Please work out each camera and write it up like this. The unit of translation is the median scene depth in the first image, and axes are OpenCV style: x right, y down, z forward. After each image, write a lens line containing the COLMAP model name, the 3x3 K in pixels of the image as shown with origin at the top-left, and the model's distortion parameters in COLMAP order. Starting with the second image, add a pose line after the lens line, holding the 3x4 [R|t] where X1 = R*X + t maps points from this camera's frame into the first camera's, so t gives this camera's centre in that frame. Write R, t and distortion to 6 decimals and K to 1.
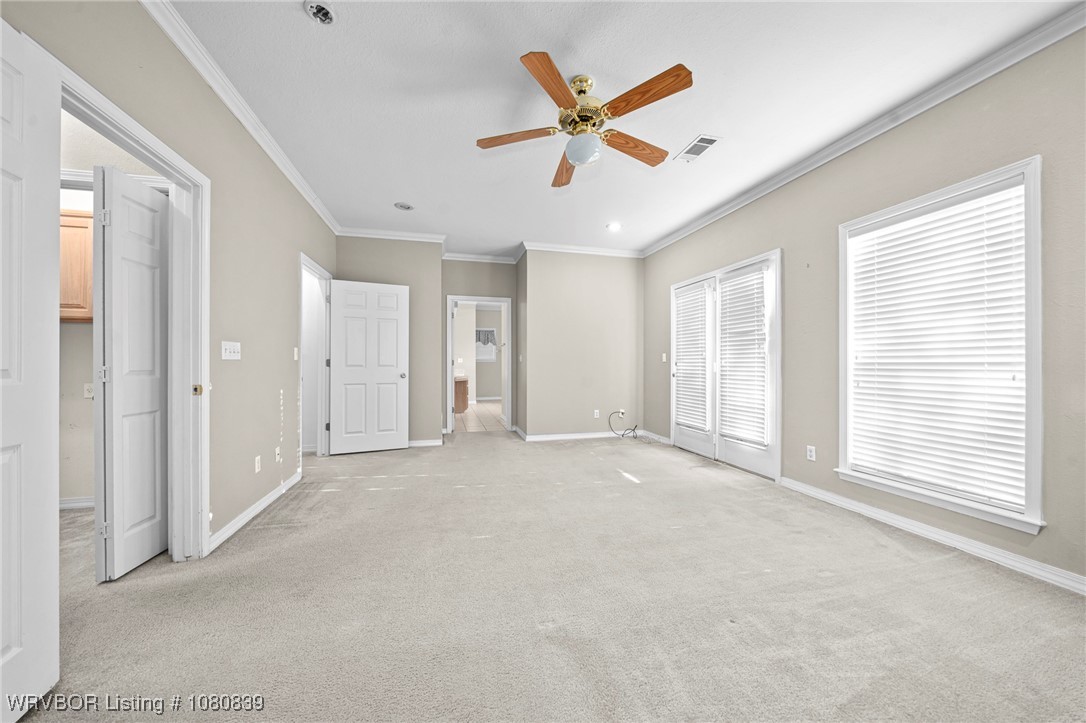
lens RADIAL K [[371.1, 0, 541.5], [0, 371.1, 363.7], [0, 0, 1]] dist [-0.004125, -0.000345]
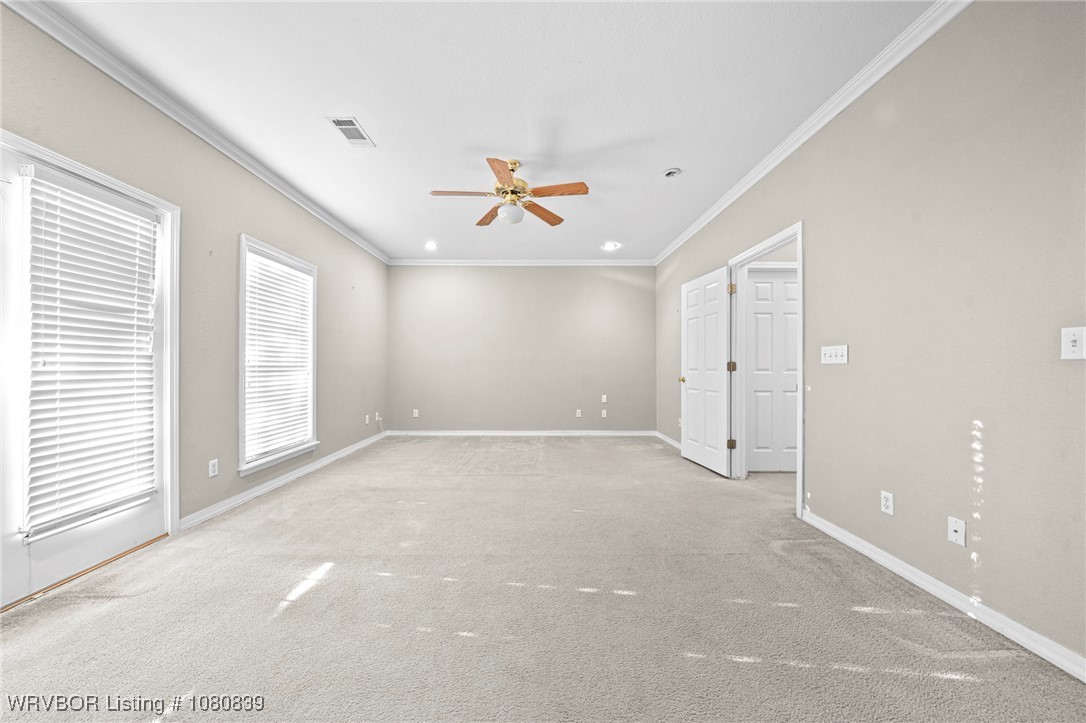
lens RADIAL K [[371.1, 0, 540.3], [0, 371.1, 366.4], [0, 0, 1]] dist [-0.004125, -0.000345]
pose [[-0.971493, -0.000603, 0.237068, -0.202620], [-0.001474, 0.999993, -0.003498, 0.001204], [-0.237064, -0.003748, -0.971487, 1.428415]]
